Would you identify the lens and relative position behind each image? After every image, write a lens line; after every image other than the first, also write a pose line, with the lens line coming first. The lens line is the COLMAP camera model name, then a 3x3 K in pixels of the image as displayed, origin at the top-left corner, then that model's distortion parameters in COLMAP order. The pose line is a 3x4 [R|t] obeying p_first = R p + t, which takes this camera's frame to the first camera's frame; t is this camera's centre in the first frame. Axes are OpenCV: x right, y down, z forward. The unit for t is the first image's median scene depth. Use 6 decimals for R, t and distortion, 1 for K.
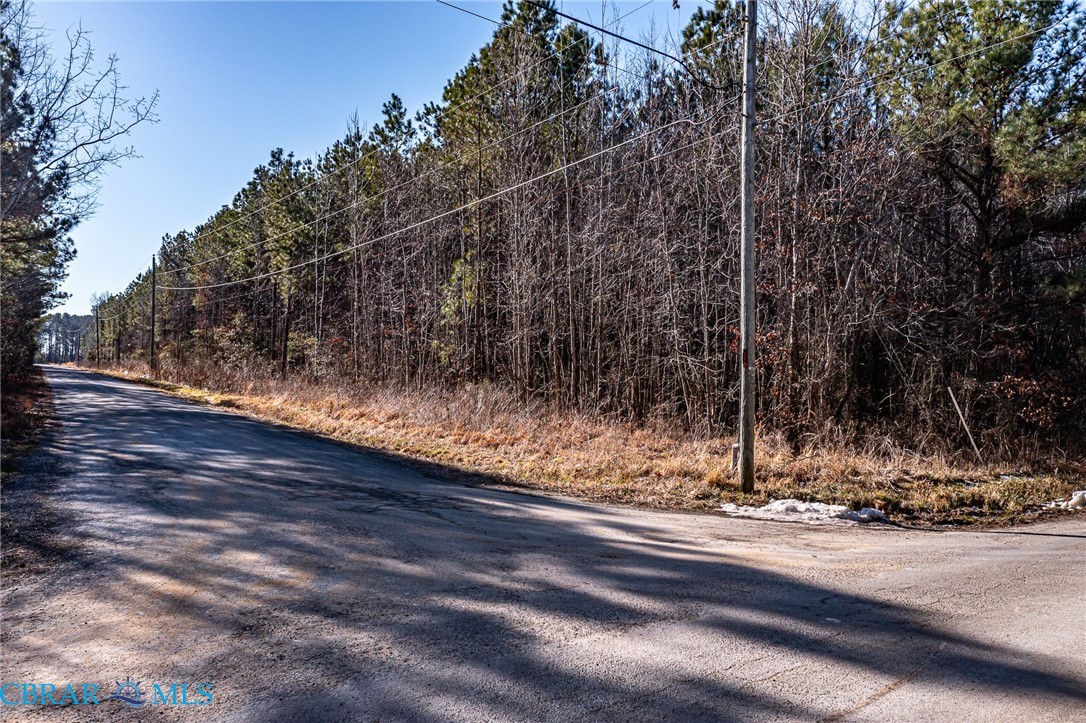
lens RADIAL K [[859.8, 0, 549.2], [0, 859.8, 359.5], [0, 0, 1]] dist [-0.017671, 0.018113]
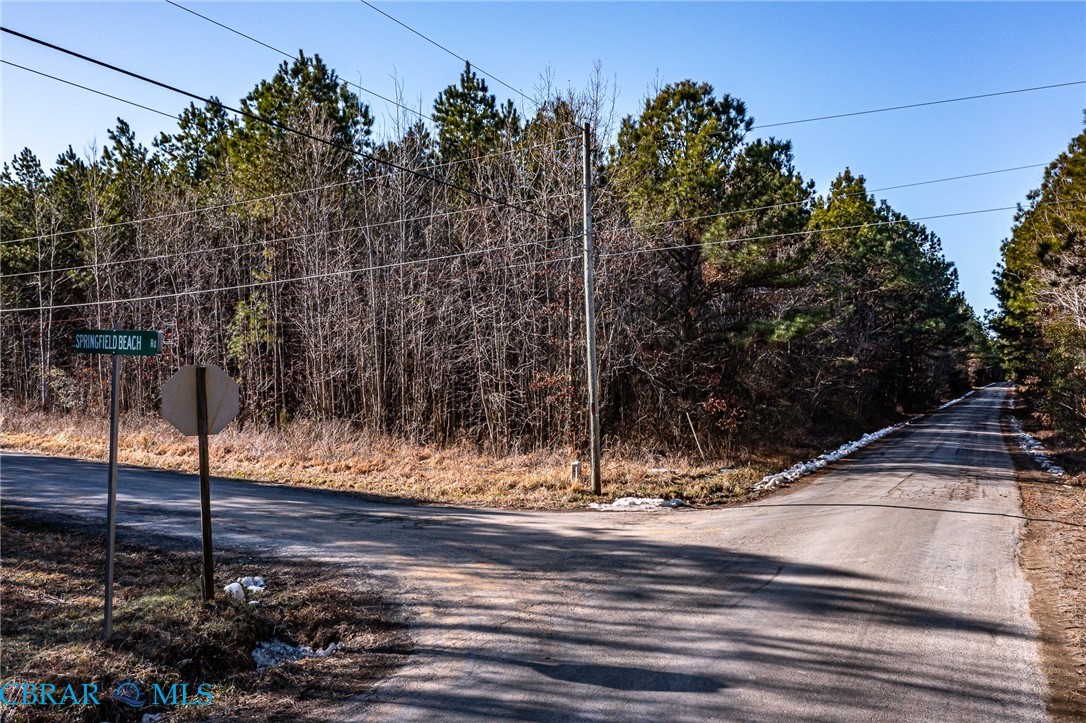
lens RADIAL K [[859.8, 0, 538.3], [0, 859.8, 365.1], [0, 0, 1]] dist [-0.017671, 0.018113]
pose [[0.932290, -0.028991, 0.360548, -0.414034], [0.025727, 0.999573, 0.013850, -0.102539], [-0.360795, -0.003636, 0.932638, -0.406436]]
